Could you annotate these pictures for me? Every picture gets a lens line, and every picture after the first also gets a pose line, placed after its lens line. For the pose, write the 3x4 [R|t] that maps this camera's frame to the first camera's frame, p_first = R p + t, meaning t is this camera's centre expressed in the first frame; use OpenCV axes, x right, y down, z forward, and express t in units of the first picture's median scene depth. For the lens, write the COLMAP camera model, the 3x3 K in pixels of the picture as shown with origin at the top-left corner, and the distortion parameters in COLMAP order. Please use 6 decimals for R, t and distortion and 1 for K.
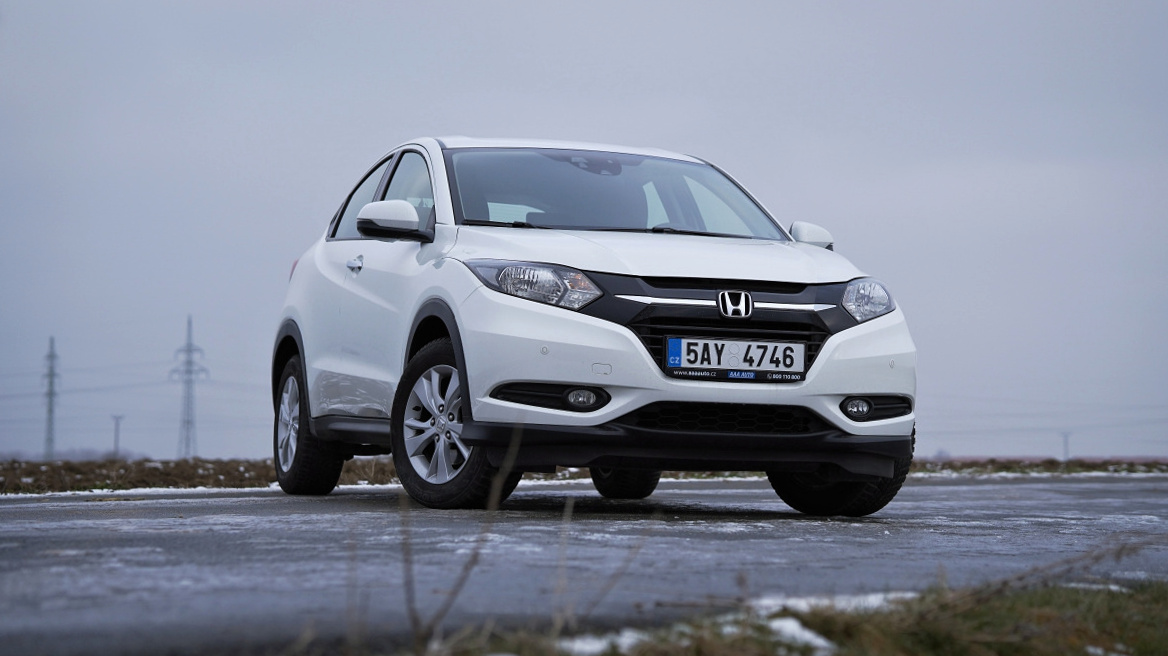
lens RADIAL K [[2738.4, 0, 584.0], [0, 2738.4, 328.0], [0, 0, 1]] dist [0.507243, 5.288137]
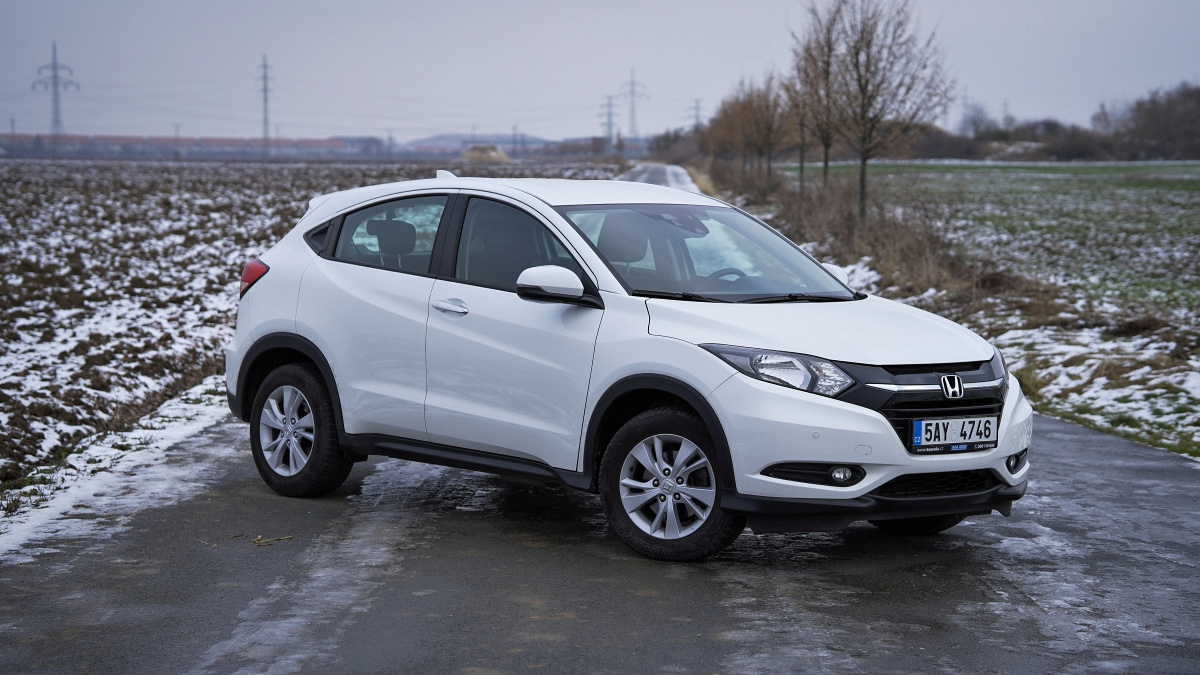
lens RADIAL K [[2813.4, 0, 600.0], [0, 2813.4, 337.5], [0, 0, 1]] dist [0.507243, 5.288137]
pose [[0.911281, -0.030118, 0.410683, -0.577965], [-0.017086, 0.993697, 0.110788, -0.161012], [-0.411431, -0.107976, 0.905022, -0.031954]]
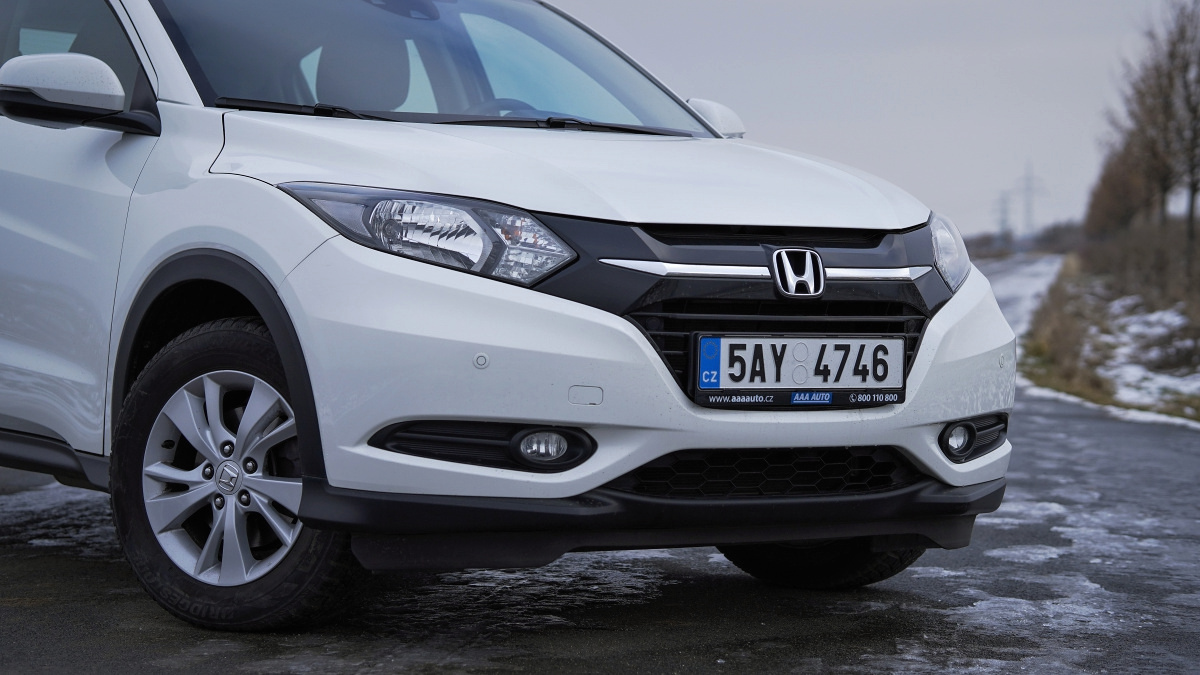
lens RADIAL K [[2813.4, 0, 600.0], [0, 2813.4, 337.5], [0, 0, 1]] dist [0.507243, 5.288137]
pose [[0.959687, -0.012951, 0.280773, -0.147633], [-0.009048, 0.996997, 0.076915, -0.039679], [-0.280925, -0.076355, 0.956687, 0.453059]]
